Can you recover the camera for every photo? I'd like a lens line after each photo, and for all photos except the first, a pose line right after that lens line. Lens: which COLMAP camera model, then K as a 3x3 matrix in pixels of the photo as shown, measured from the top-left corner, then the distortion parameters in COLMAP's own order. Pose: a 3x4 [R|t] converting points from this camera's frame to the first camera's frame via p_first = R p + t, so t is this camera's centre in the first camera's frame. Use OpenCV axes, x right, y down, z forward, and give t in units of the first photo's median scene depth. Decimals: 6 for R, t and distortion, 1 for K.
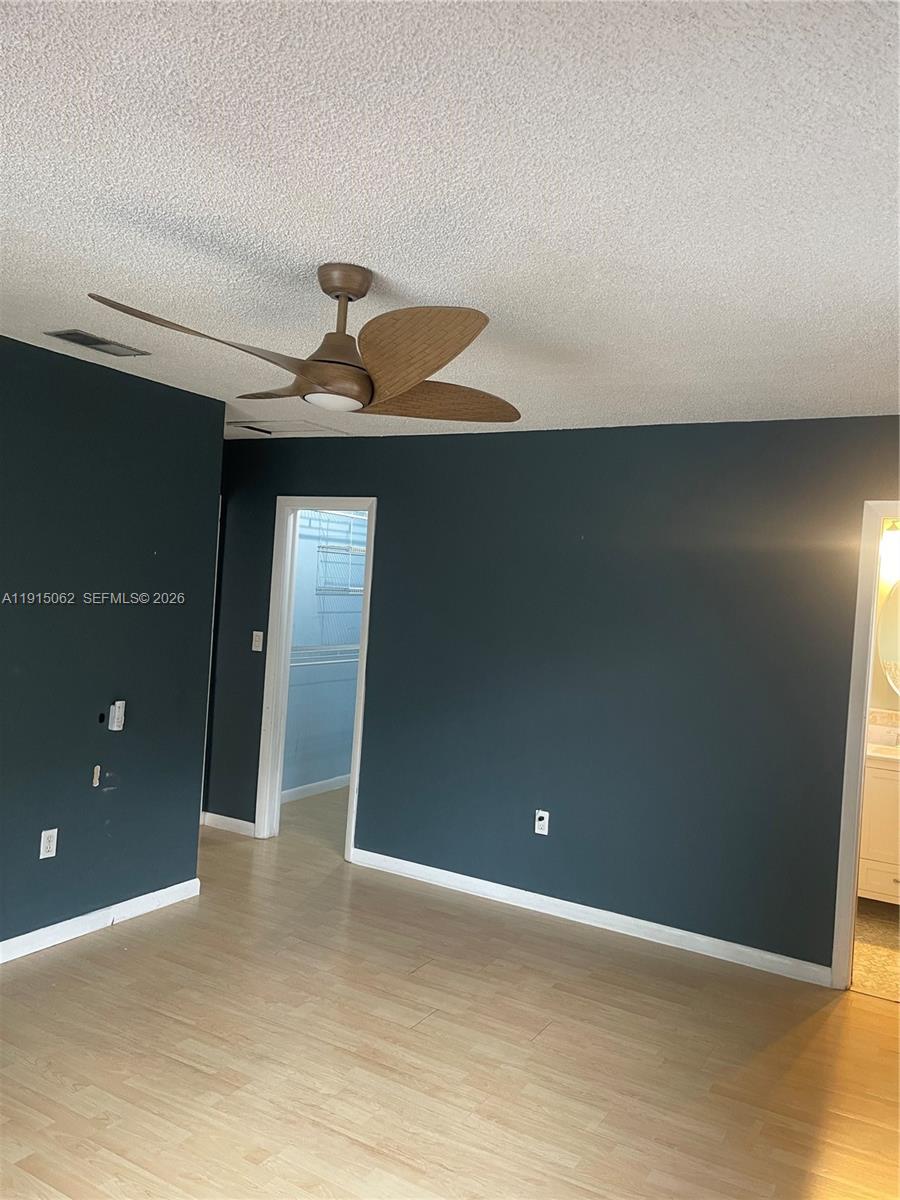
lens RADIAL K [[898.4, 0, 450.0], [0, 898.4, 600.0], [0, 0, 1]] dist [0.084334, -0.122196]
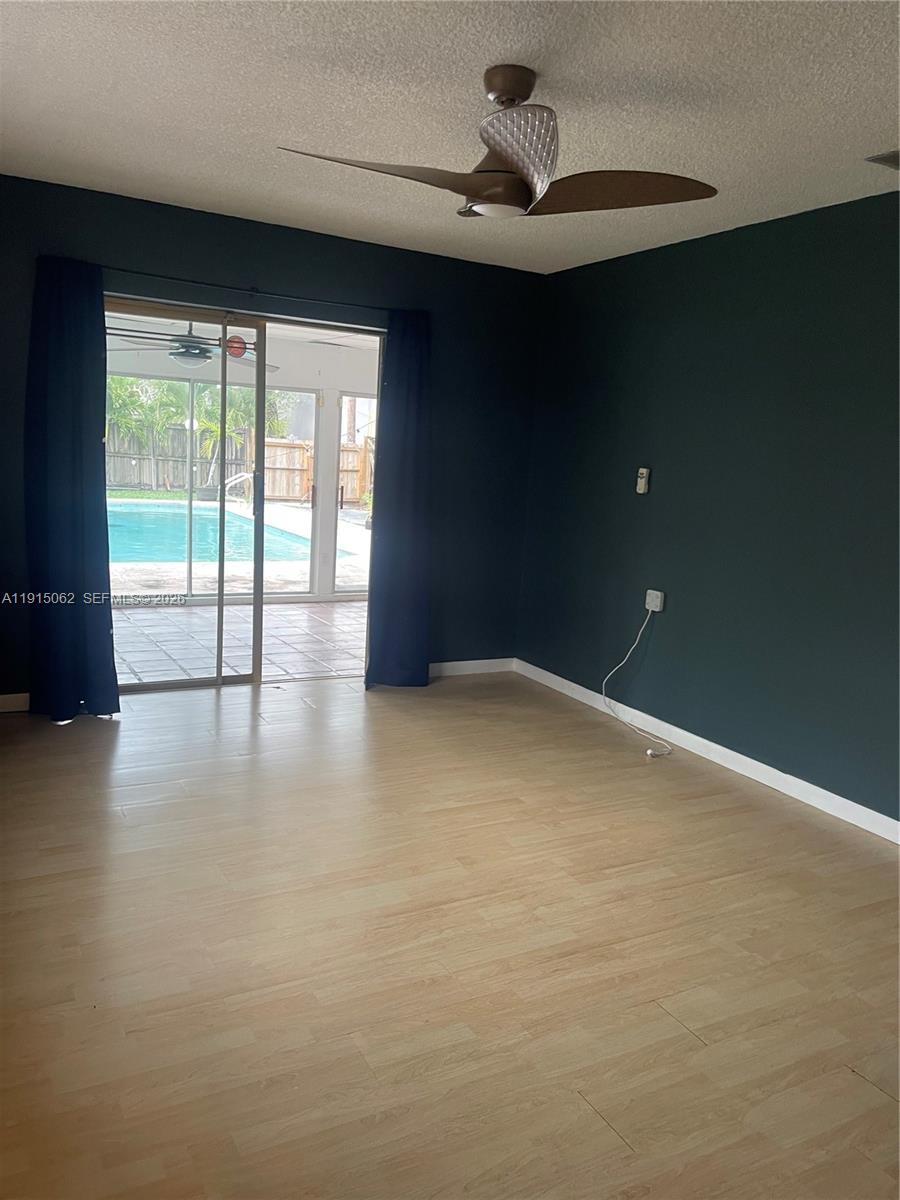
lens RADIAL K [[898.4, 0, 450.0], [0, 898.4, 600.0], [0, 0, 1]] dist [0.084334, -0.122196]
pose [[-0.506637, 0.044884, -0.860991, 0.699711], [-0.103910, 0.988186, 0.112659, 0.101262], [0.855875, 0.146543, -0.495987, 1.272228]]
